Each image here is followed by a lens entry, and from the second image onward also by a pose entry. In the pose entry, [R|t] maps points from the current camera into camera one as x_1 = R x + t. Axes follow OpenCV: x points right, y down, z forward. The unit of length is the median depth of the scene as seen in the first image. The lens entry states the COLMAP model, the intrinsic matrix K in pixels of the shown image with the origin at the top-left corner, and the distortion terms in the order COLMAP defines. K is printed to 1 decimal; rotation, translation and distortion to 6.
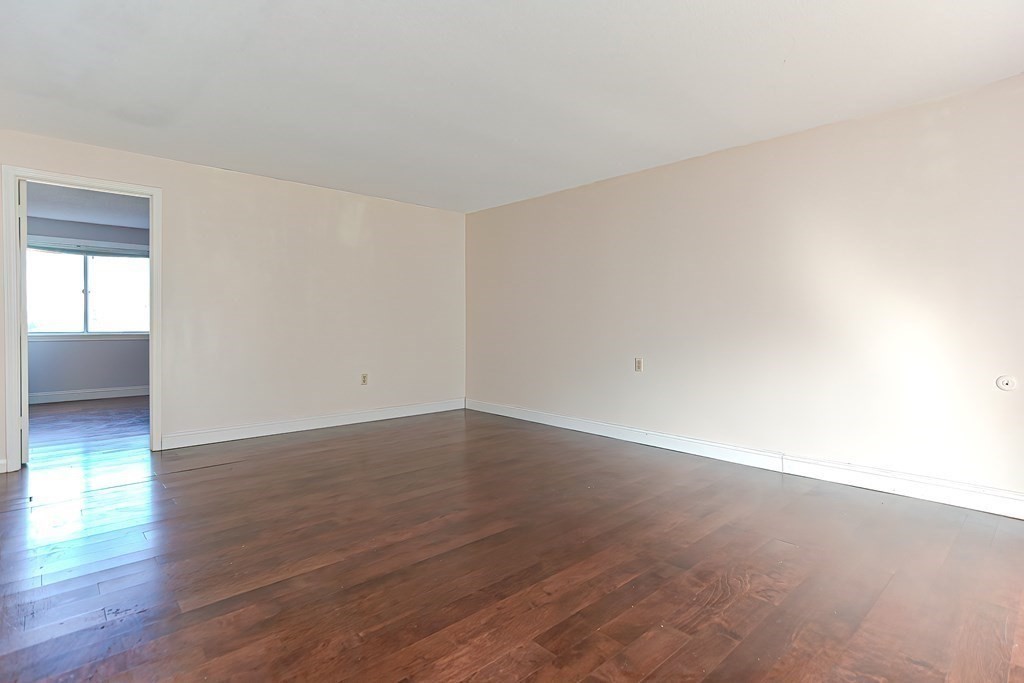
lens RADIAL K [[506.6, 0, 512.0], [0, 506.6, 341.5], [0, 0, 1]] dist [0.018362, 0.000084]
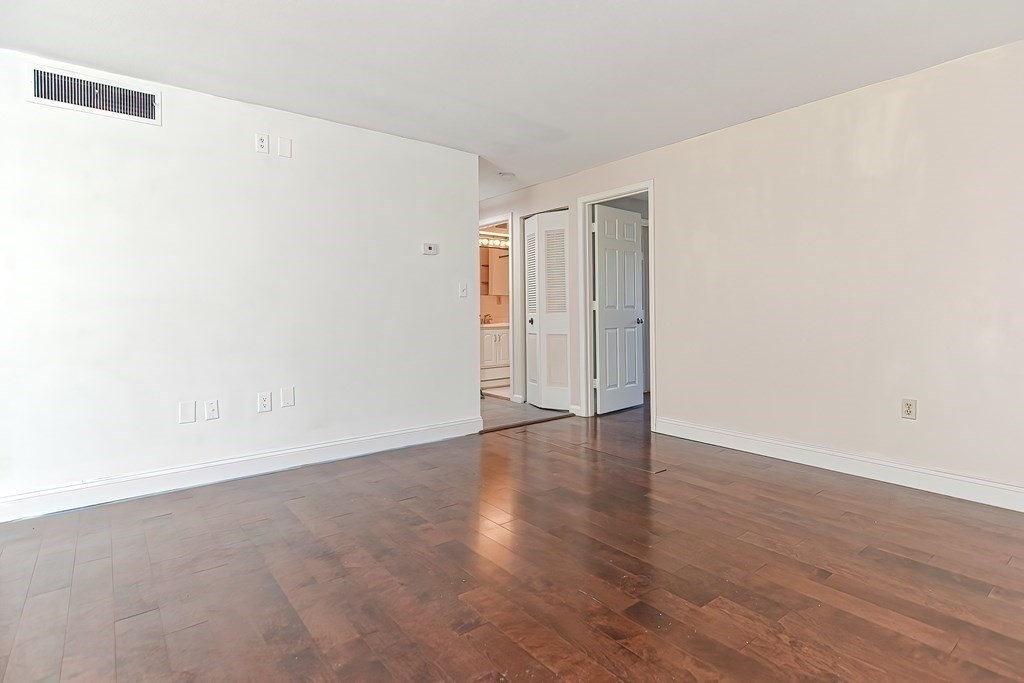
lens RADIAL K [[506.6, 0, 512.0], [0, 506.6, 341.5], [0, 0, 1]] dist [0.018362, 0.000084]
pose [[-0.073761, 0.050810, -0.995981, 0.544319], [-0.024892, 0.998296, 0.052772, -0.029877], [0.996965, 0.028684, -0.072371, 1.219250]]
